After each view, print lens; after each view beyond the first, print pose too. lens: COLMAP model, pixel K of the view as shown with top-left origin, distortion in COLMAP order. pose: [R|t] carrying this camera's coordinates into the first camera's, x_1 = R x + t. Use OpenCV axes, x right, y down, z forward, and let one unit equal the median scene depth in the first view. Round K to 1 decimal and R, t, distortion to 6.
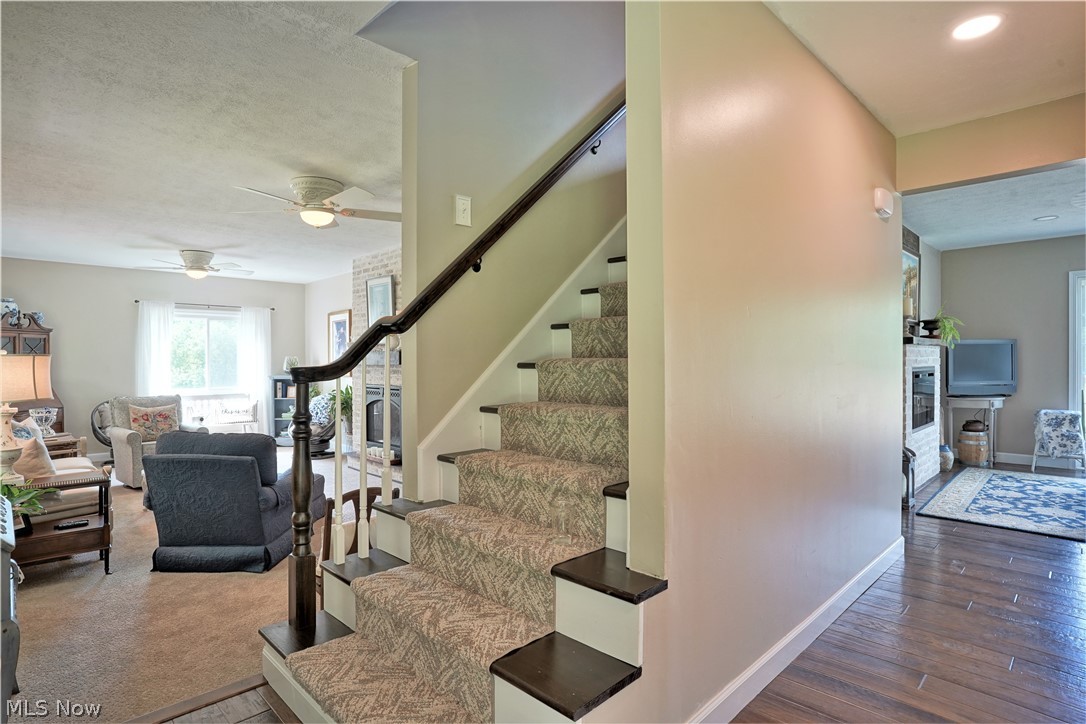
lens RADIAL K [[563.7, 0, 545.5], [0, 563.7, 364.7], [0, 0, 1]] dist [-0.090640, 0.049424]
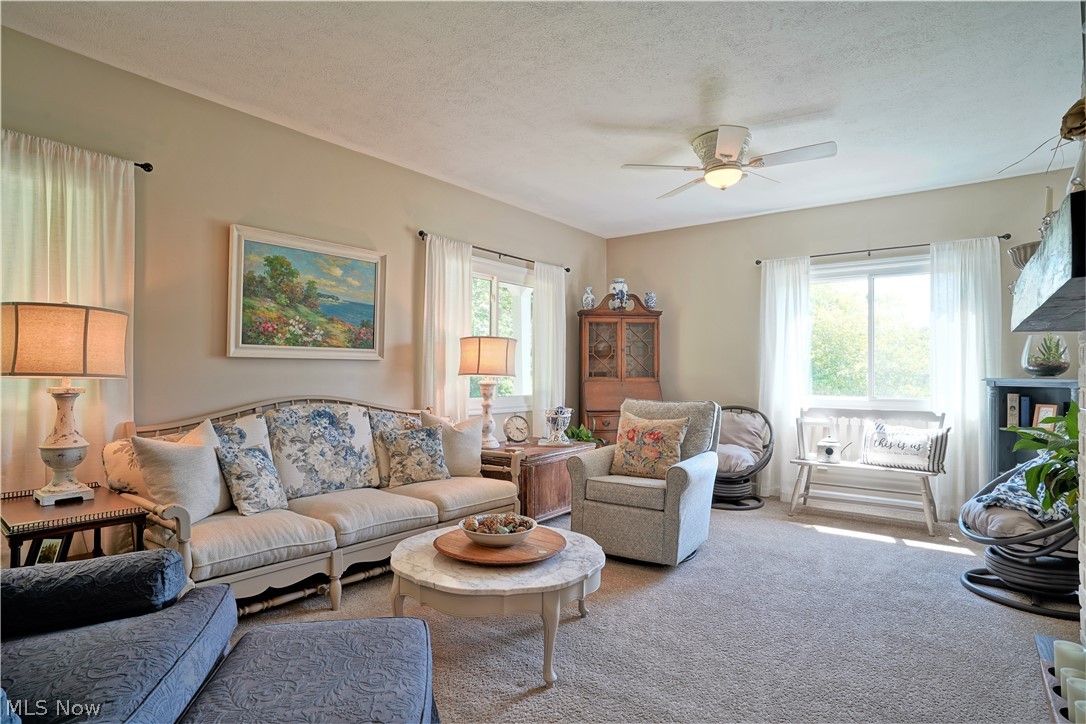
lens RADIAL K [[563.7, 0, 545.5], [0, 563.7, 364.7], [0, 0, 1]] dist [-0.090640, 0.049424]
pose [[0.109183, -0.009003, -0.993981, -0.089366], [-0.014694, 0.999835, -0.010670, 0.020012], [0.993913, 0.015770, 0.109033, 0.613380]]
